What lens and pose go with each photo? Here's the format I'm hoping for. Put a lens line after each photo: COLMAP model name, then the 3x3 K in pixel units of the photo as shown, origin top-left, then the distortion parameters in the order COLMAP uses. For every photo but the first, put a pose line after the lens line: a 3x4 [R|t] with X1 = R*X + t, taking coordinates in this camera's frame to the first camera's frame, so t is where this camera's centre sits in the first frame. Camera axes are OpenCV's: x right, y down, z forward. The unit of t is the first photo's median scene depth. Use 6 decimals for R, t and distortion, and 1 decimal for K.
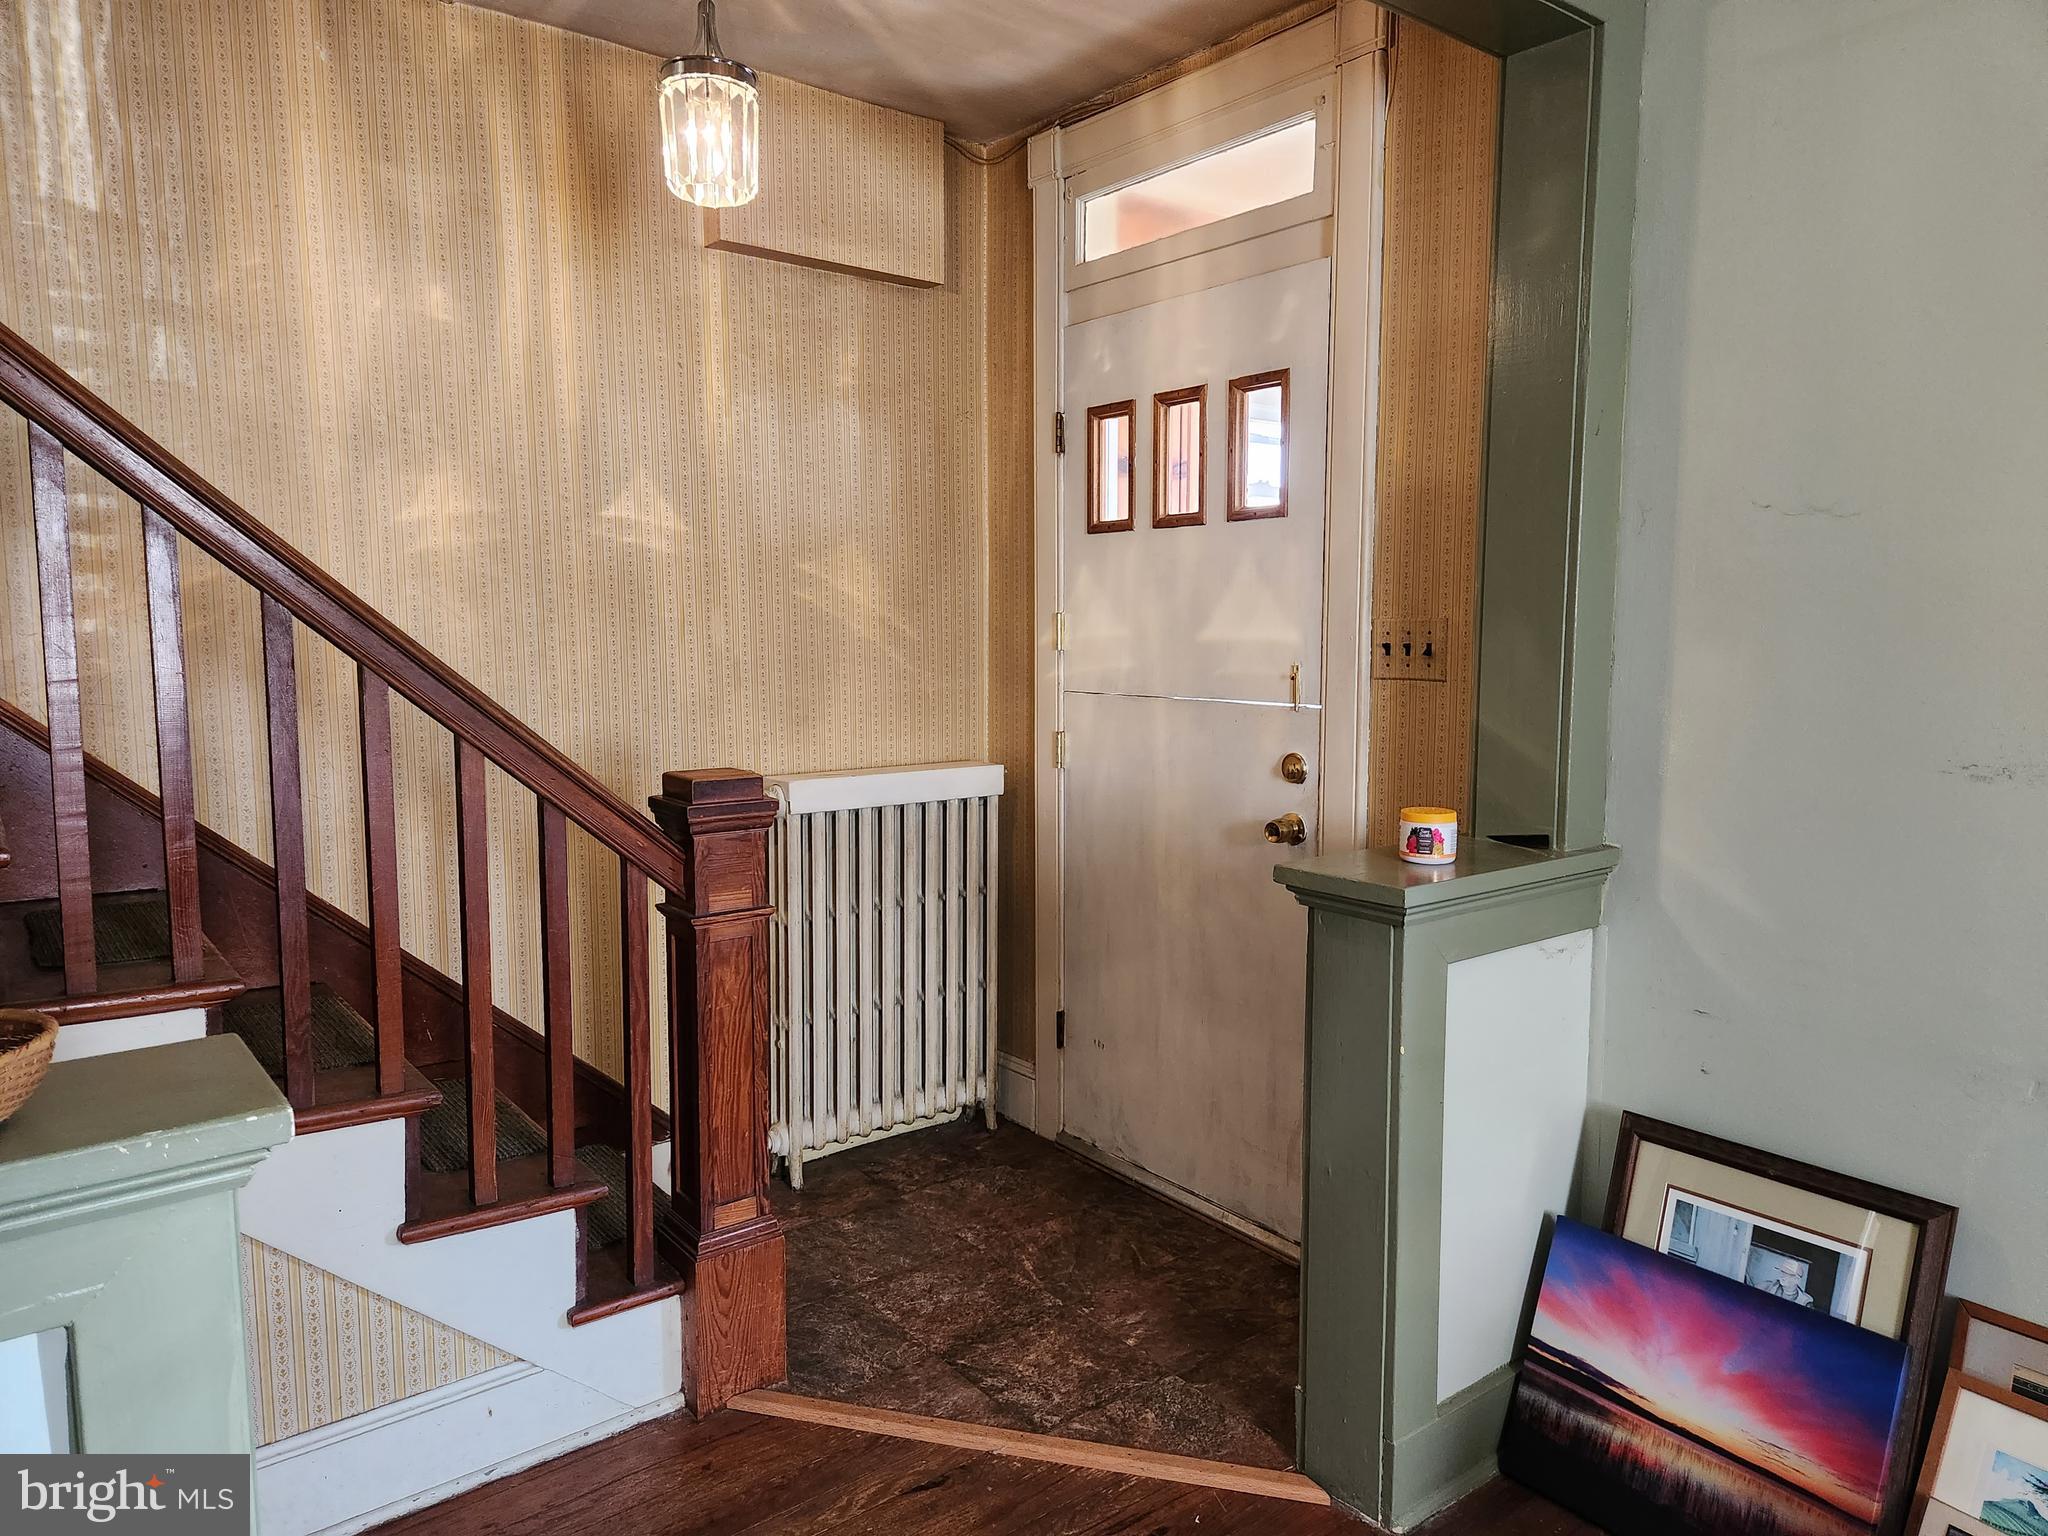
lens RADIAL K [[1365.1, 0, 1037.3], [0, 1365.1, 762.6], [0, 0, 1]] dist [0.059242, -0.047772]
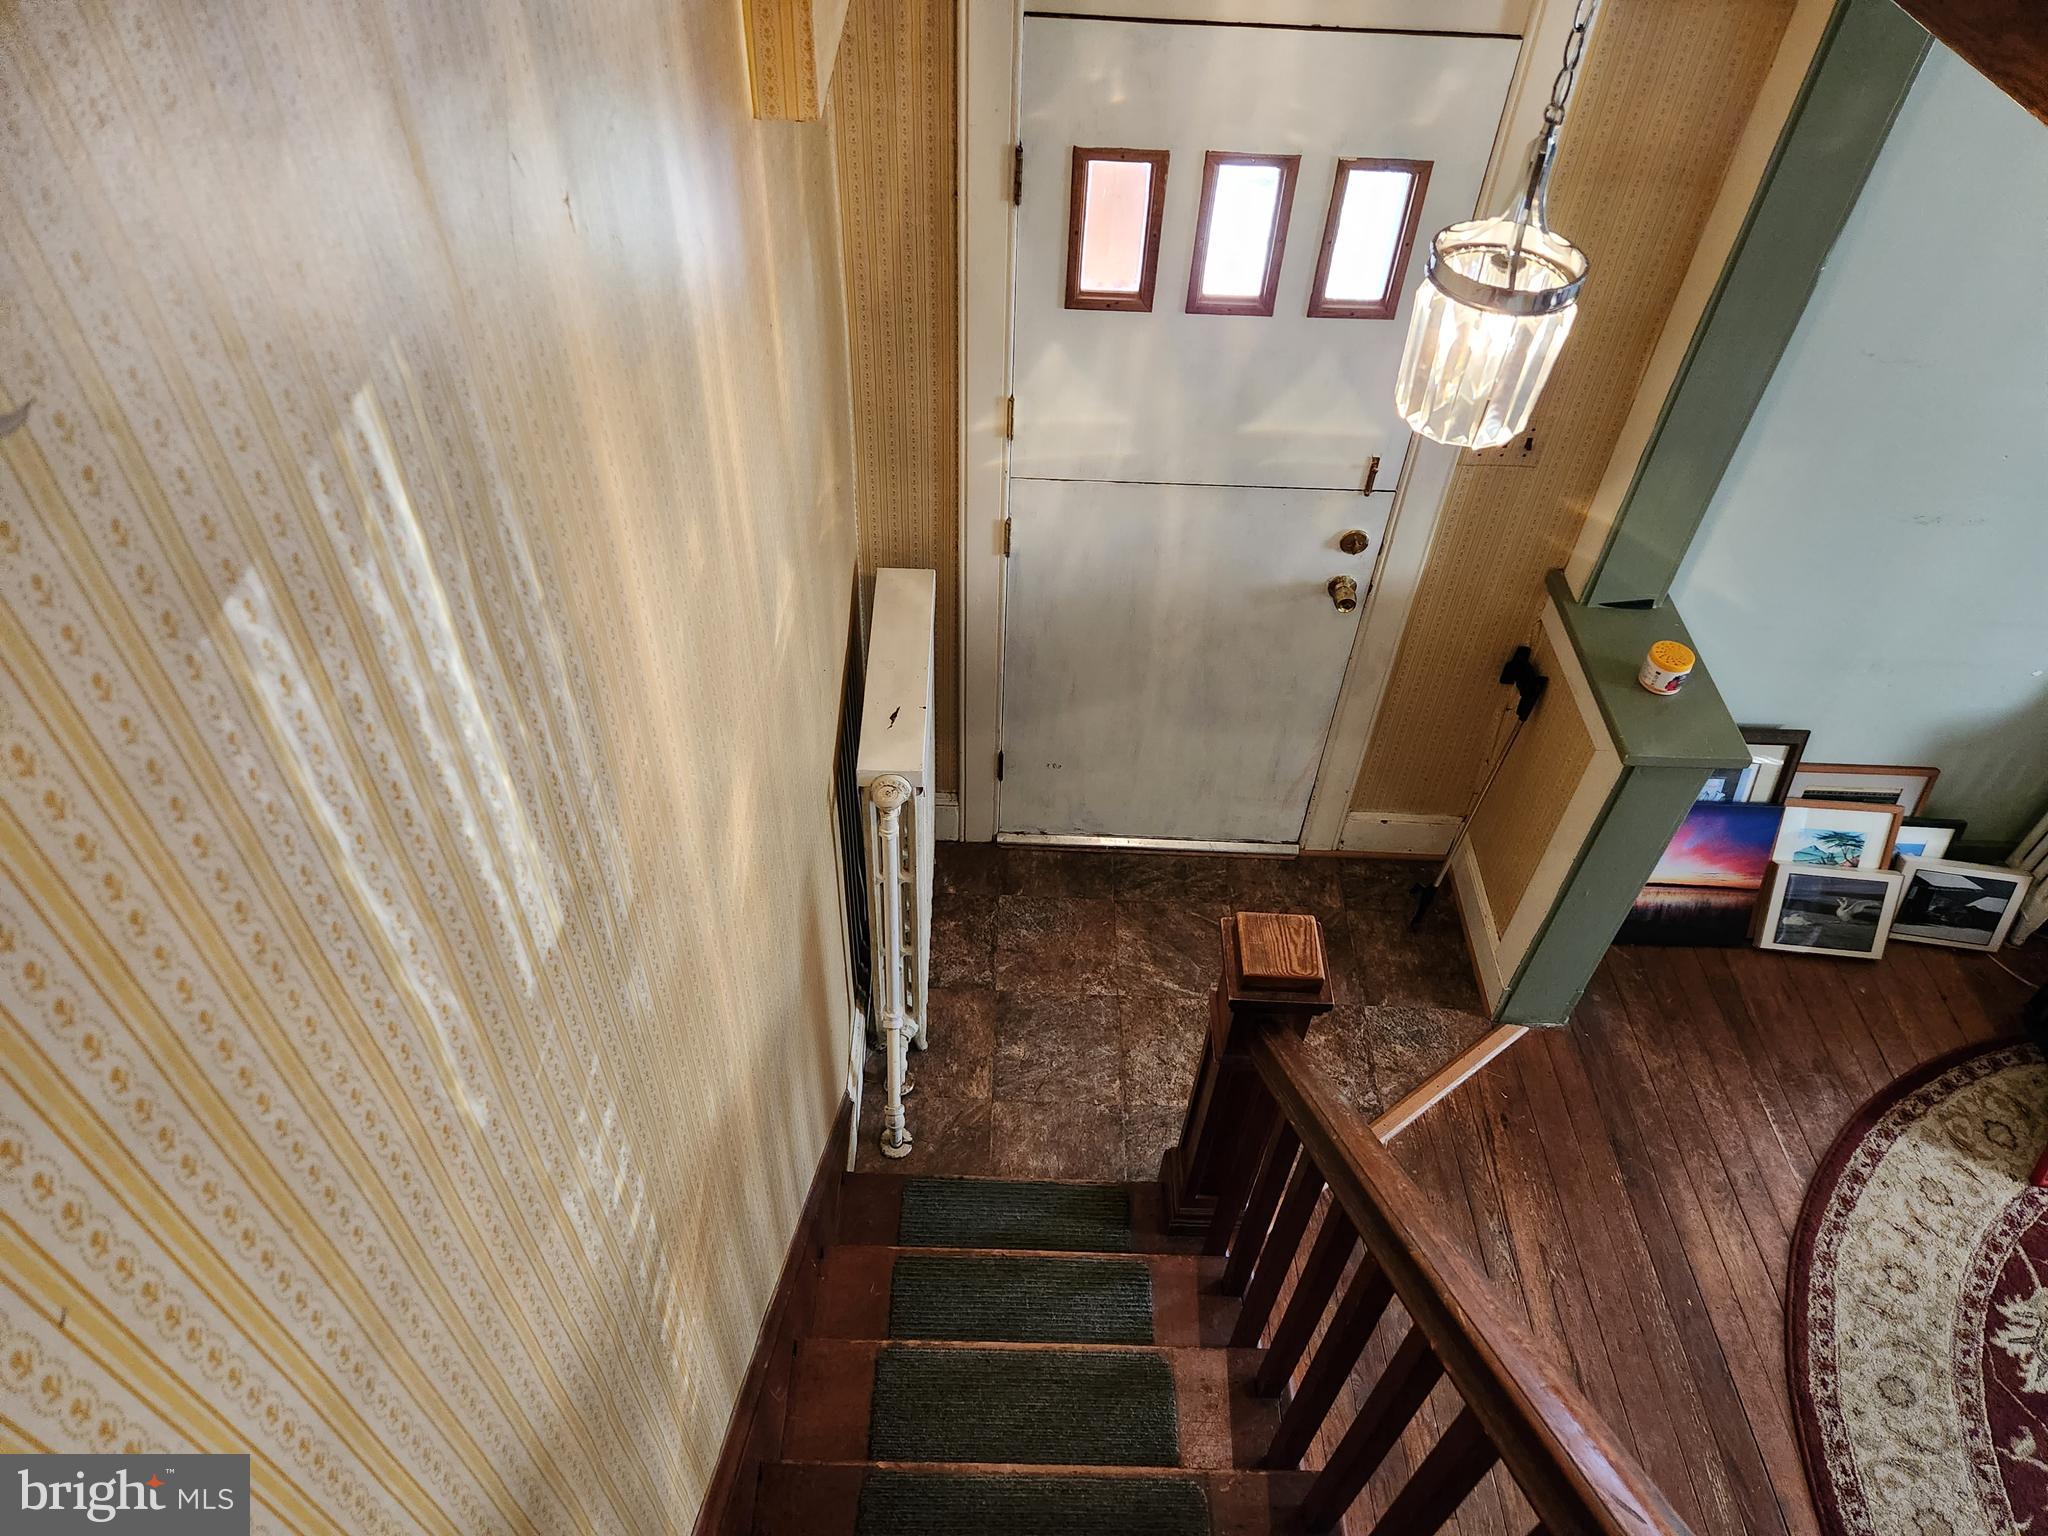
lens RADIAL K [[1365.1, 0, 1010.0], [0, 1365.1, 786.2], [0, 0, 1]] dist [0.059242, -0.047772]
pose [[0.621098, -0.554075, 0.554291, -0.845210], [0.041630, 0.729570, 0.682638, -0.746628], [-0.782626, -0.400910, 0.476201, 0.780530]]
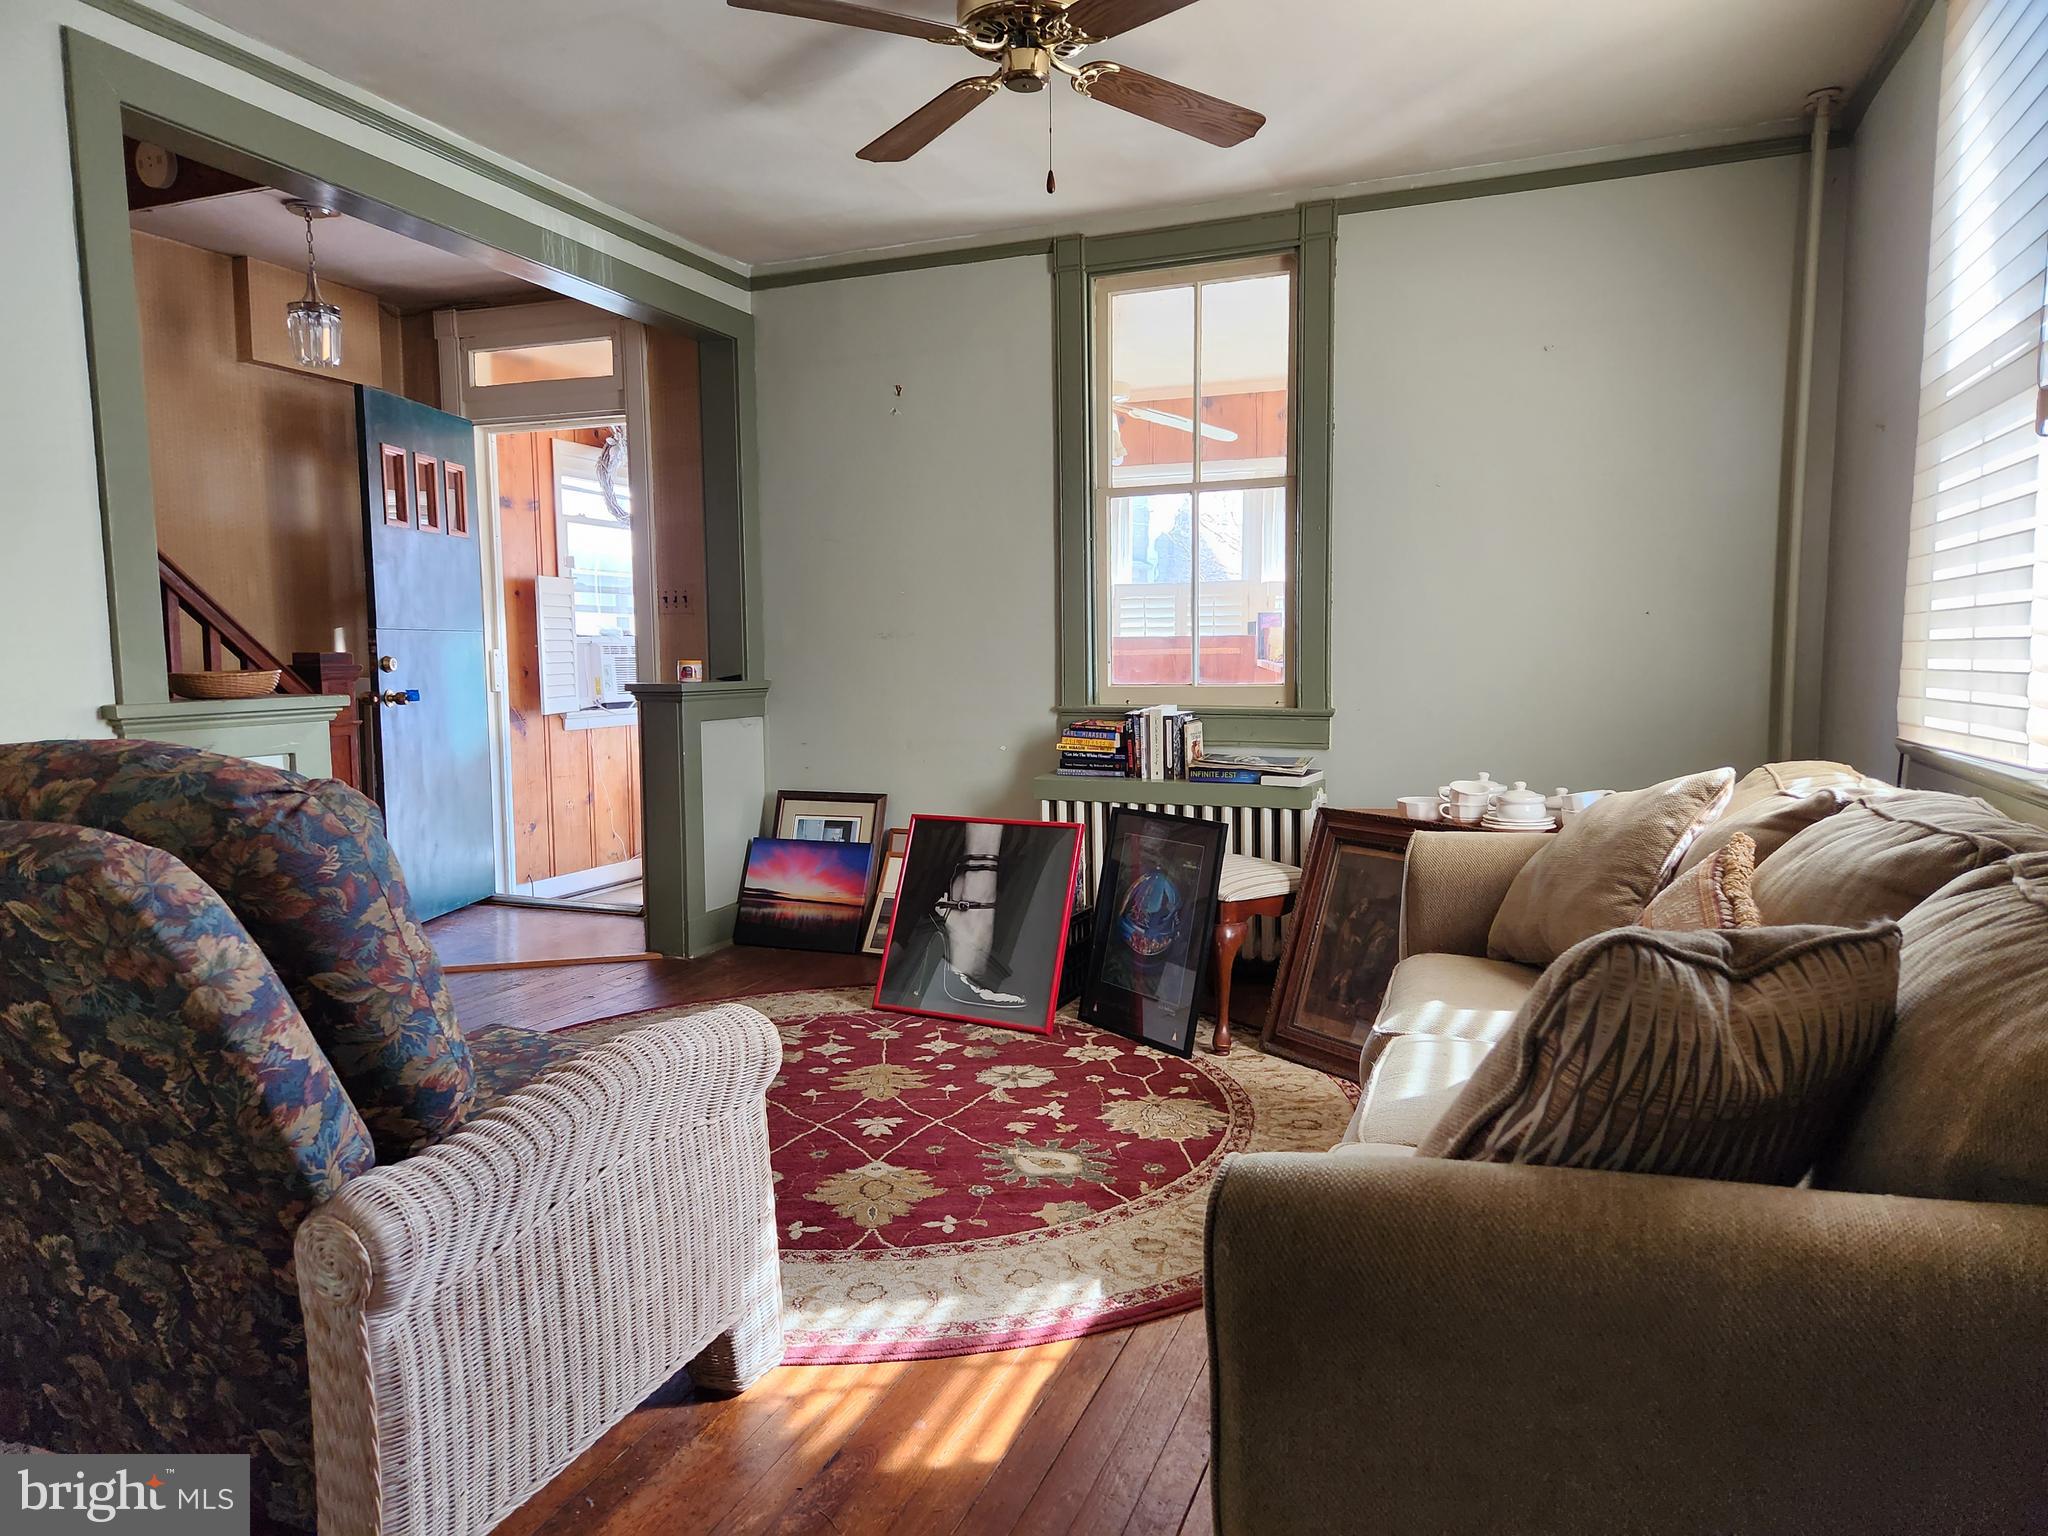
lens RADIAL K [[1365.1, 0, 1028.5], [0, 1365.1, 751.8], [0, 0, 1]] dist [0.059242, -0.047772]
pose [[0.864311, -0.045833, 0.500865, -0.374538], [0.059965, 0.998127, -0.012142, 0.240925], [-0.499370, 0.040528, 0.865440, -1.245677]]
